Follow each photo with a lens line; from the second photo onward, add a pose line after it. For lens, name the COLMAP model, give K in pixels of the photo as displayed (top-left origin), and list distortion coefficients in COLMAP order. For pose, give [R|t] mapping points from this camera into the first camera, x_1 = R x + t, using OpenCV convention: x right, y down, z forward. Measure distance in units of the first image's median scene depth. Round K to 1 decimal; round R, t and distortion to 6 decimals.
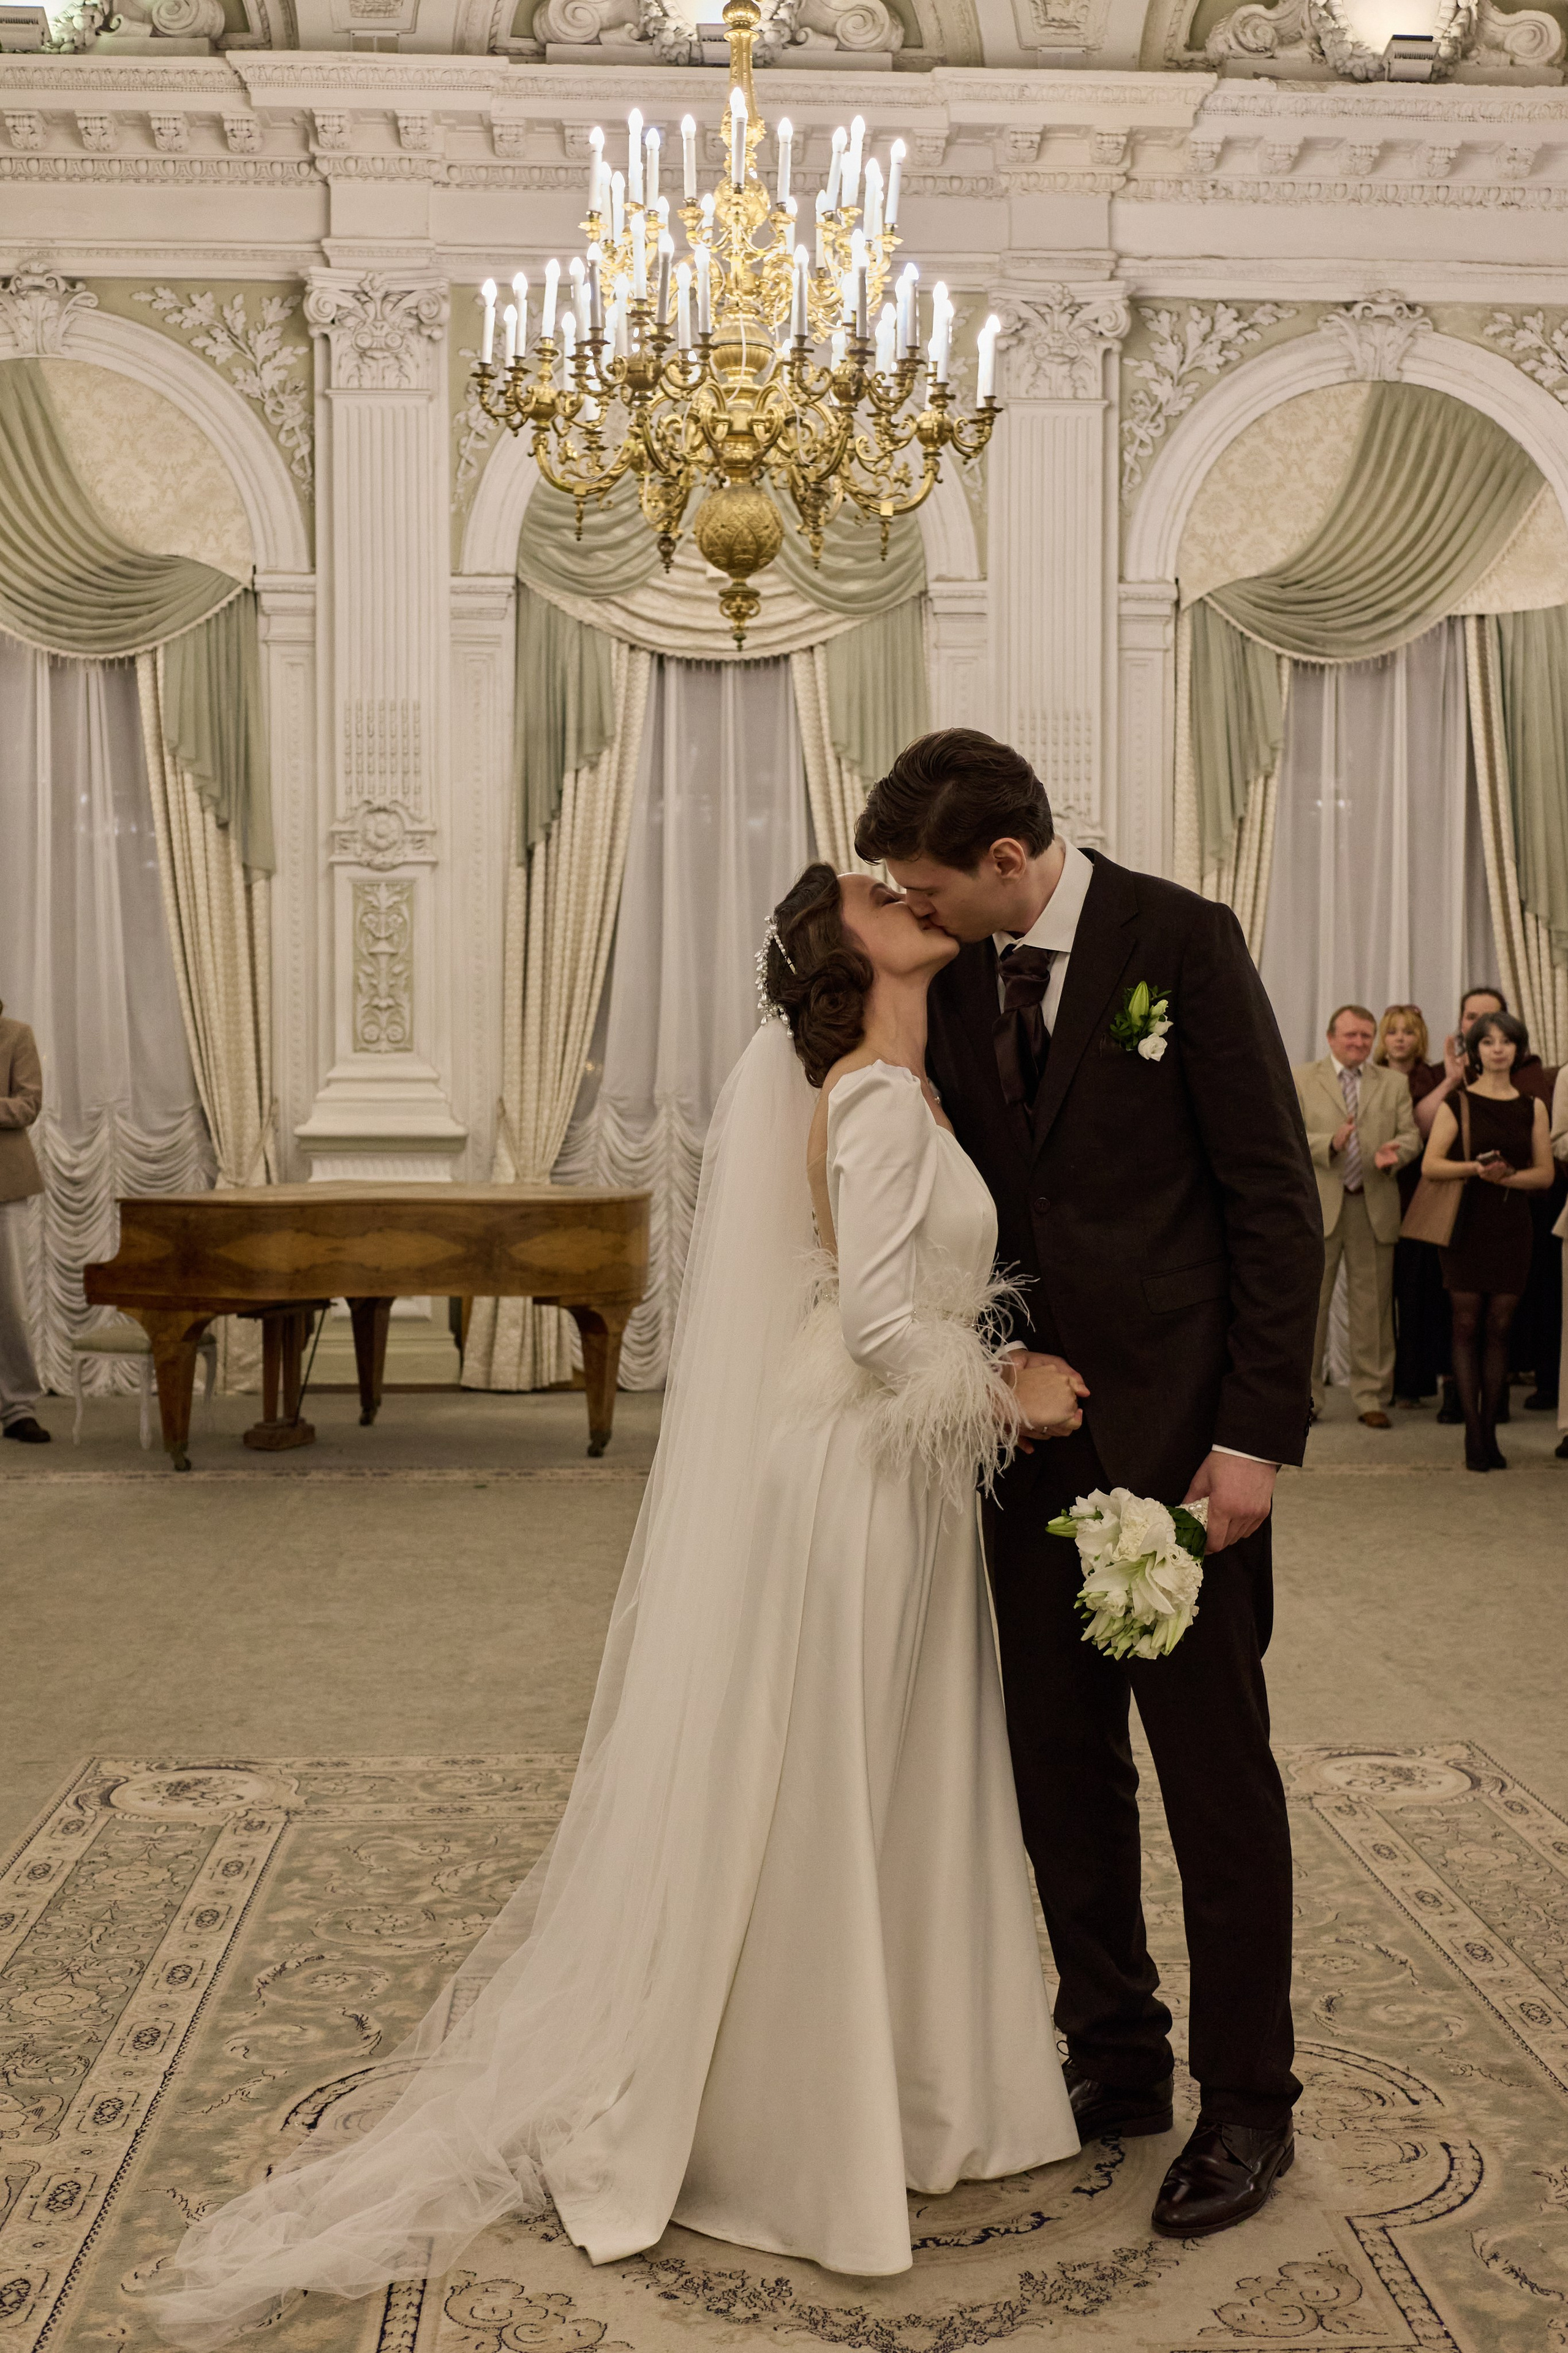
lens RADIAL K [[2602.7, 0, 812.0], [0, 2602.7, 1138.2], [0, 0, 1]] dist [0.007104, 0.000000]
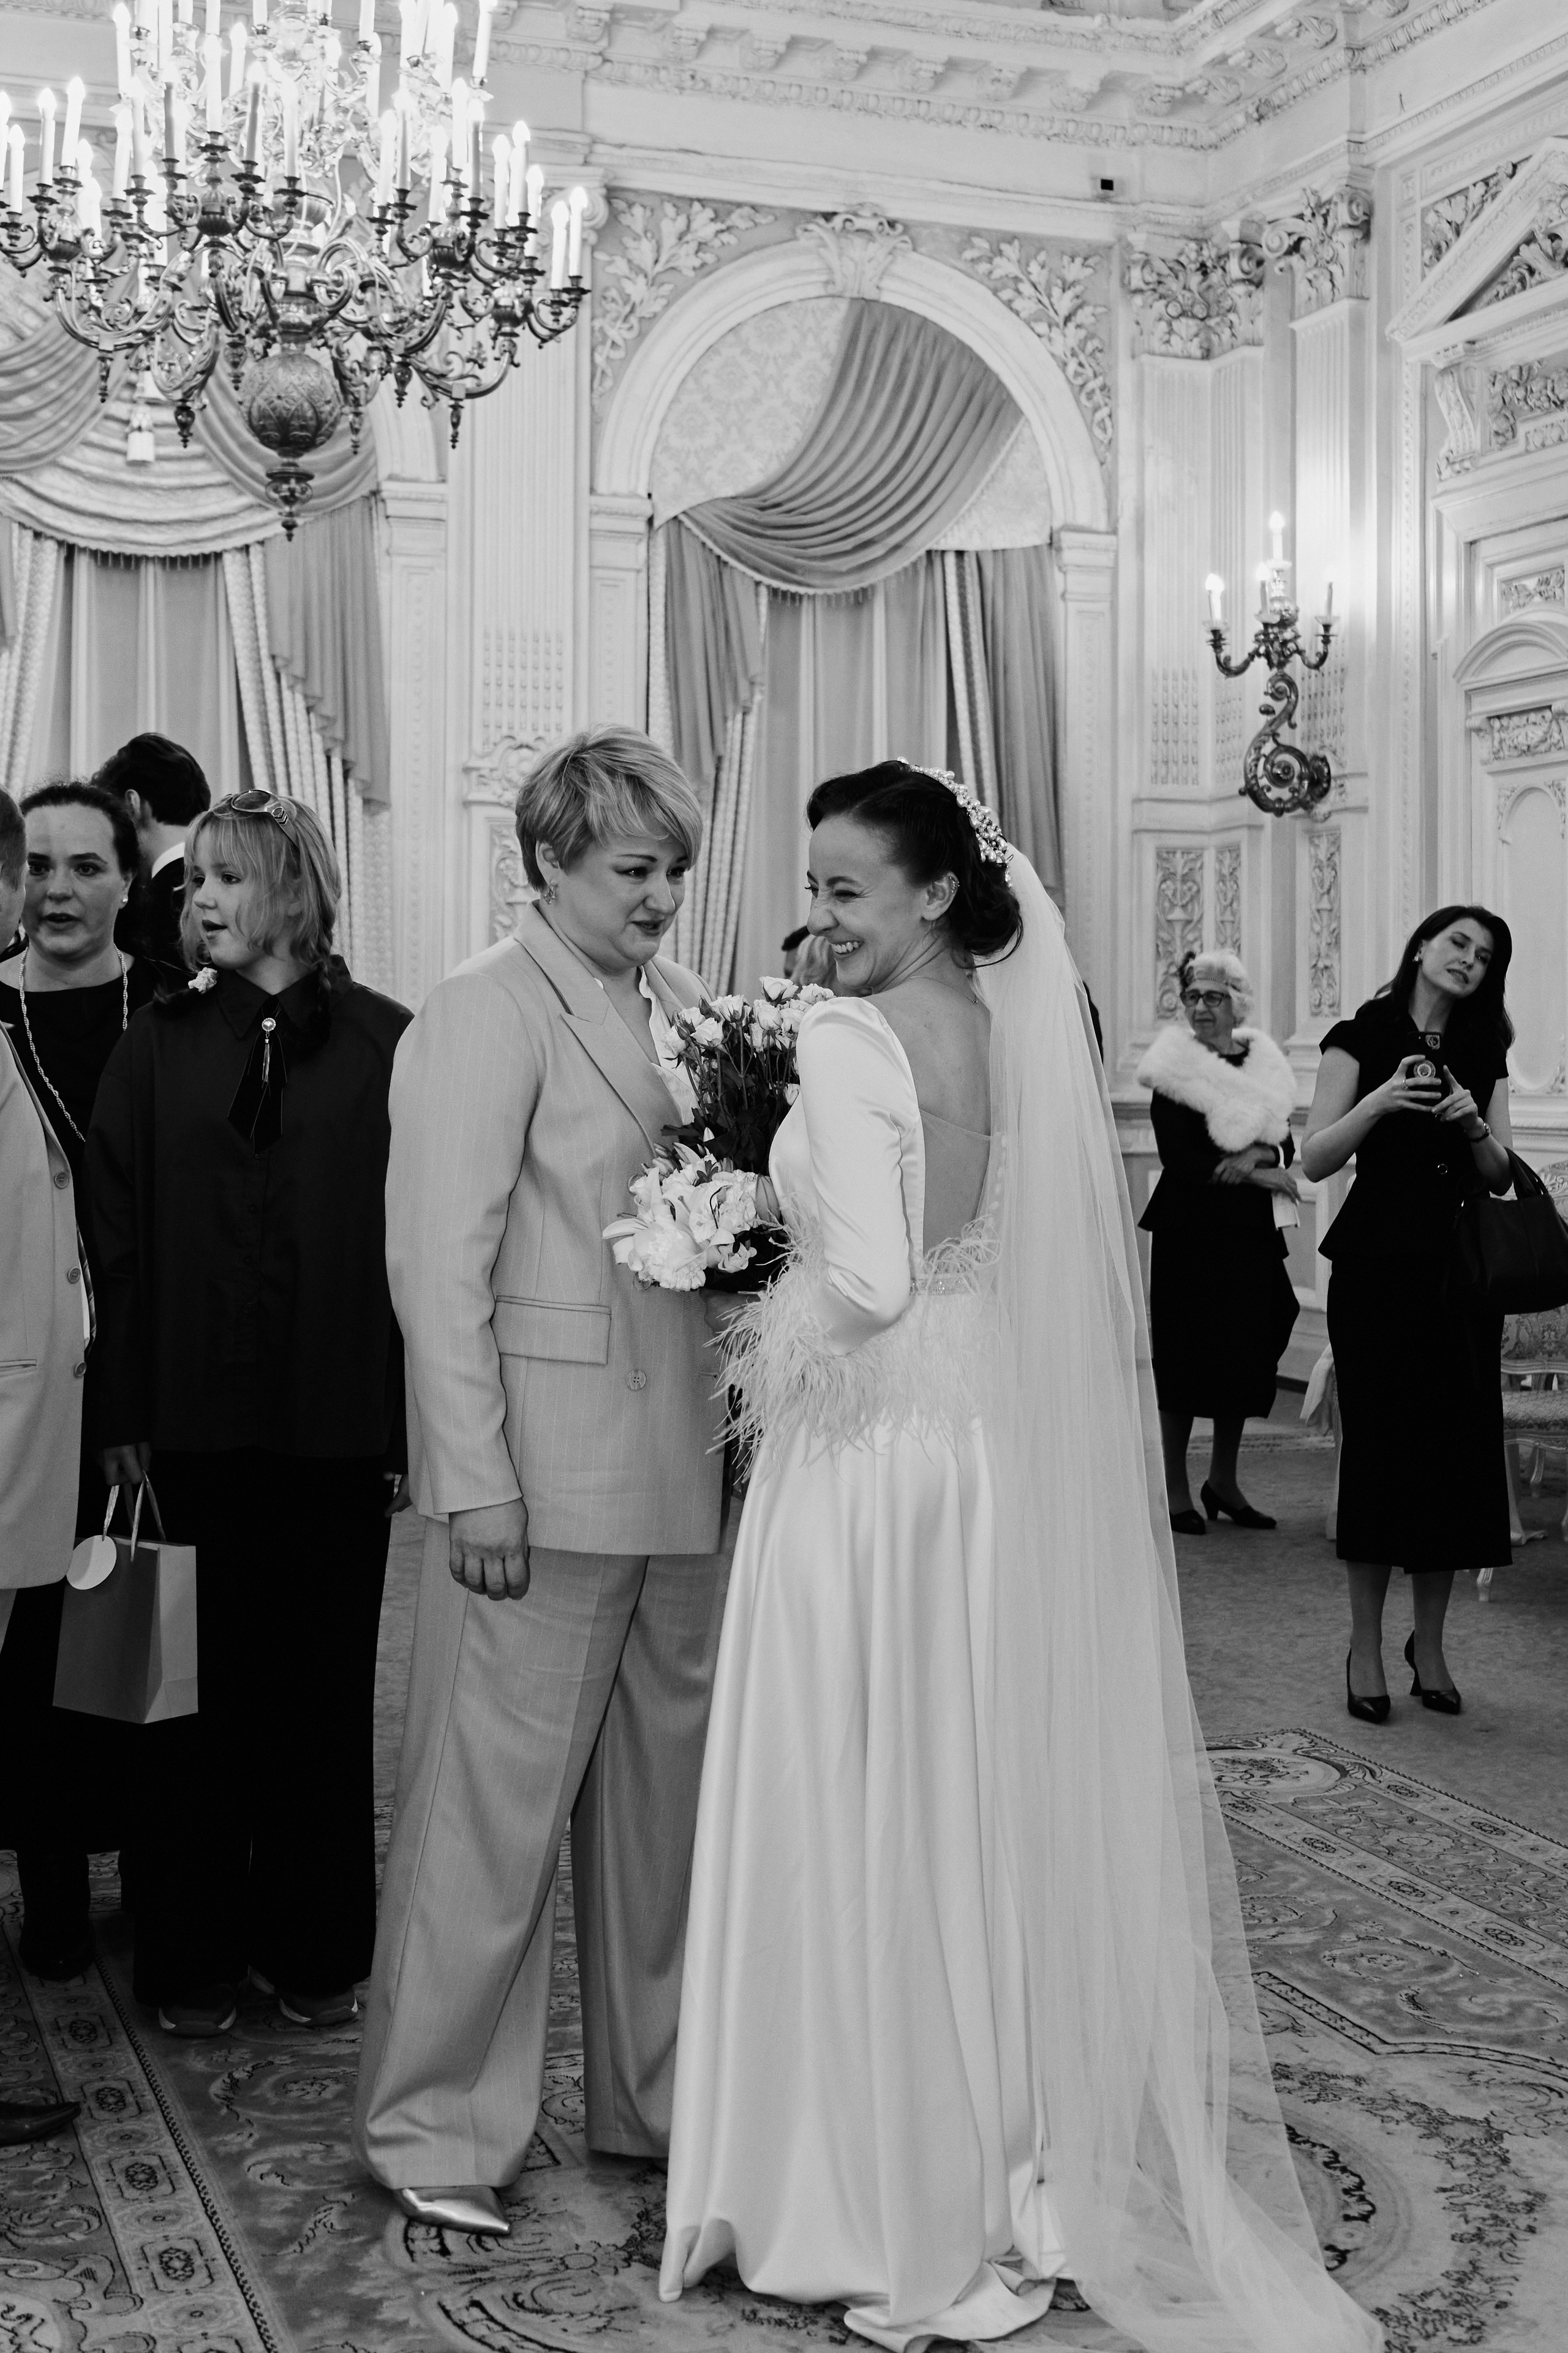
lens RADIAL K [[2902.3, 0, 801.8], [0, 2902.3, 977.6], [0, 0, 1]] dist [-0.004851, 0.000000]
pose [[0.956314, 0.010685, 0.292145, -0.108565], [0.004398, 0.998693, -0.050924, 0.007041], [-0.292307, 0.049984, 0.955017, 0.021310]]
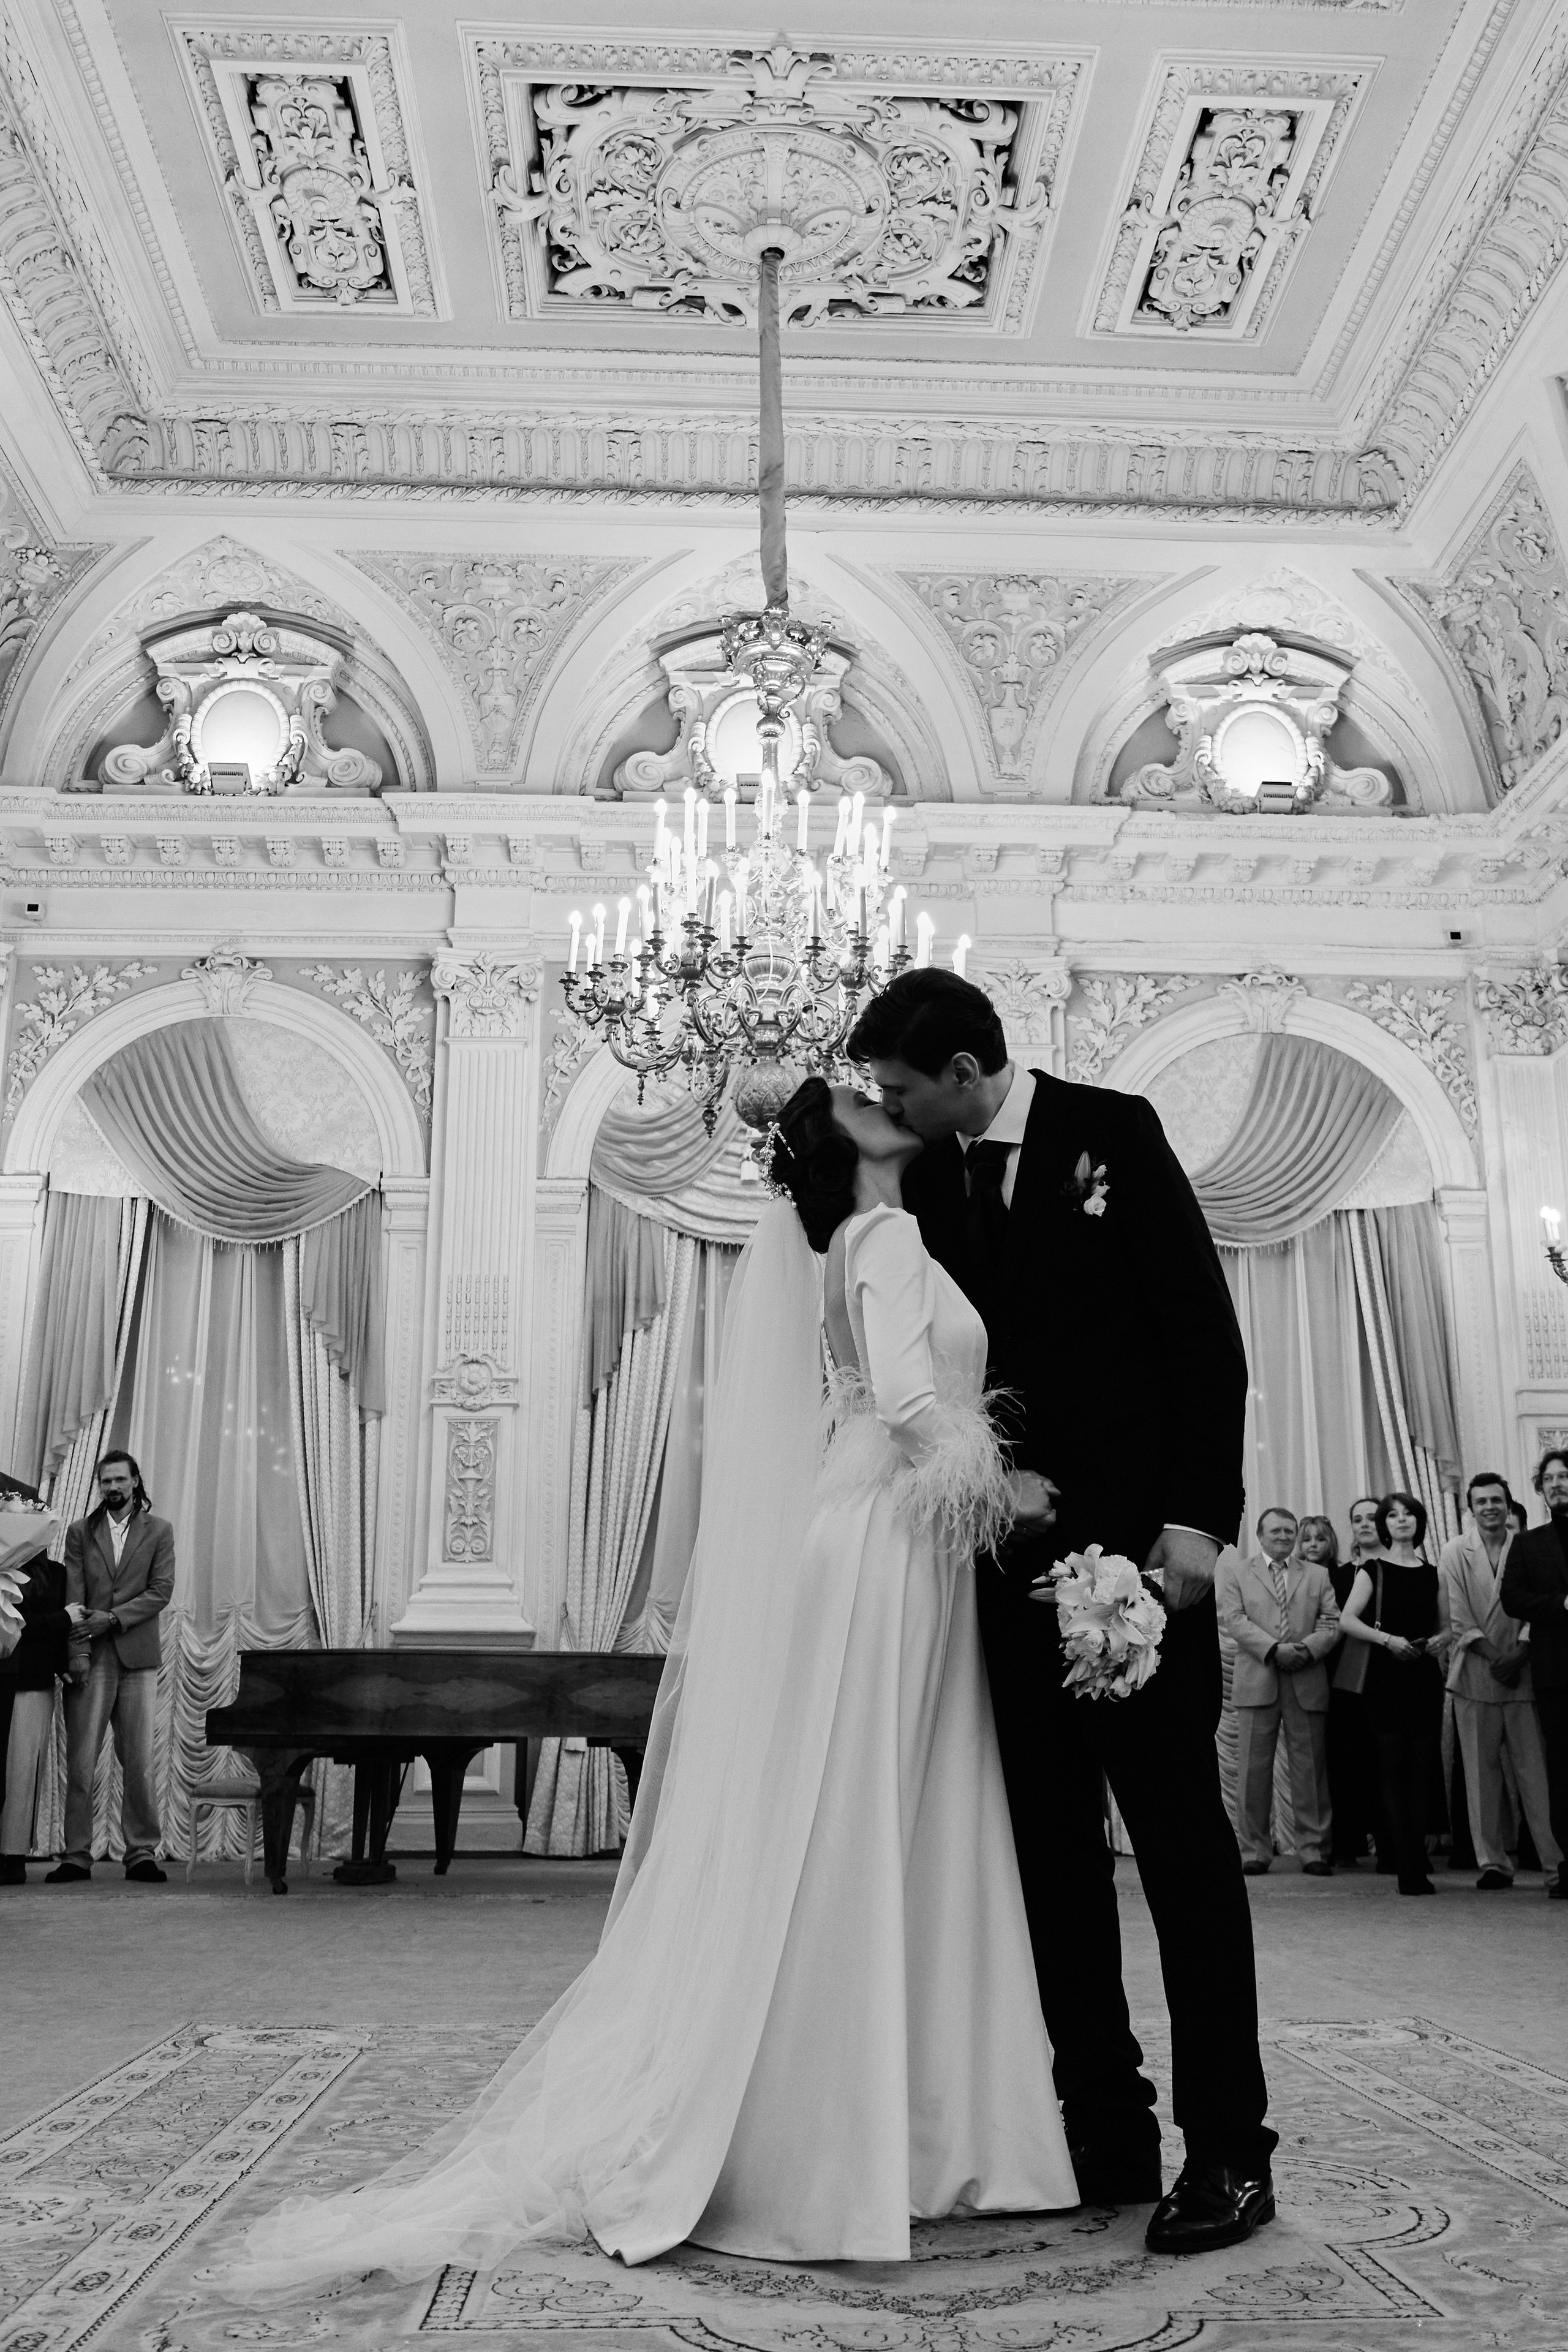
lens RADIAL K [[2145.8, 0, 809.7], [0, 2145.8, 1161.2], [0, 0, 1]] dist [-0.014964, 0.000000]
pose [[0.999969, -0.003746, -0.006879, -0.000130], [0.001692, 0.960798, -0.277243, 0.063997], [0.007648, 0.277223, 0.960775, 0.004489]]
